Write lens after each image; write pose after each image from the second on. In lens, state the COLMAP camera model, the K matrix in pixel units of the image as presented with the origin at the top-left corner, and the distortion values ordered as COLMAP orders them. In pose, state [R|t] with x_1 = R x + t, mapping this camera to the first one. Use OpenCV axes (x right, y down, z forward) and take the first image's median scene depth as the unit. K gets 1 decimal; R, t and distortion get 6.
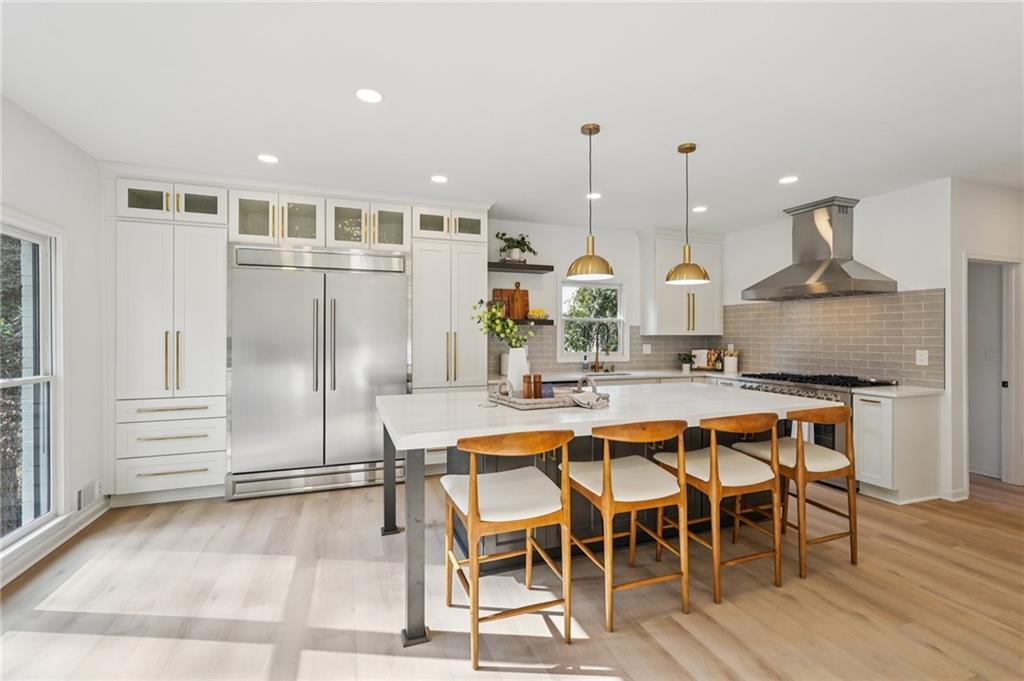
lens RADIAL K [[455.0, 0, 511.2], [0, 455.0, 338.6], [0, 0, 1]] dist [-0.009367, 0.005619]
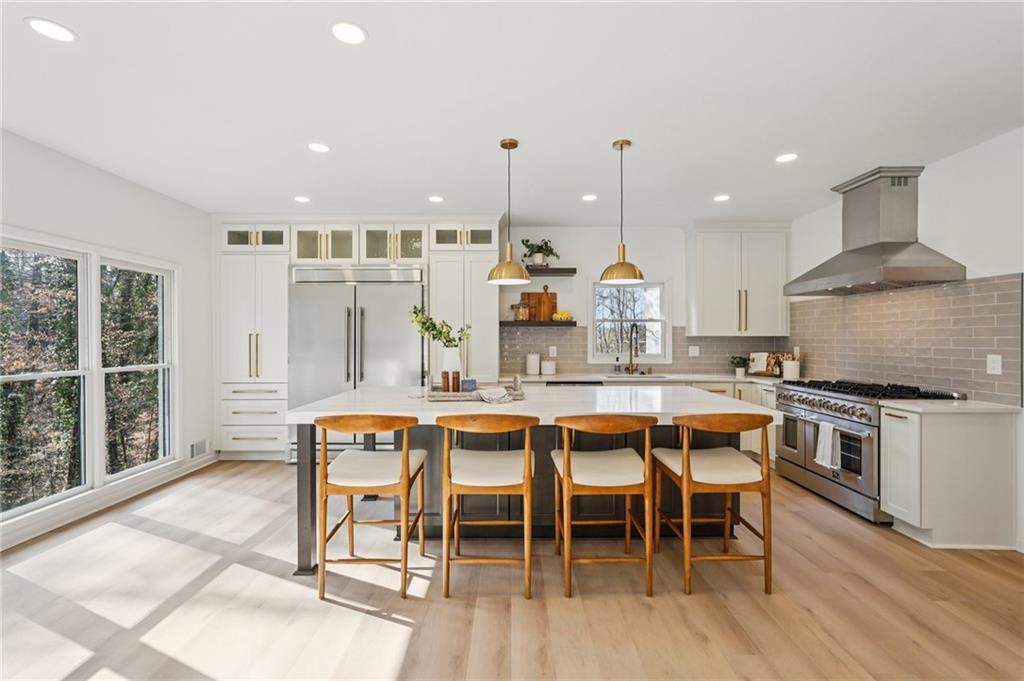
lens RADIAL K [[455.0, 0, 510.5], [0, 455.0, 340.8], [0, 0, 1]] dist [-0.009367, 0.005619]
pose [[0.938474, 0.001650, -0.345347, 0.394377], [-0.001486, 0.999999, 0.000741, 0.002550], [0.345348, -0.000182, 0.938475, -0.004209]]
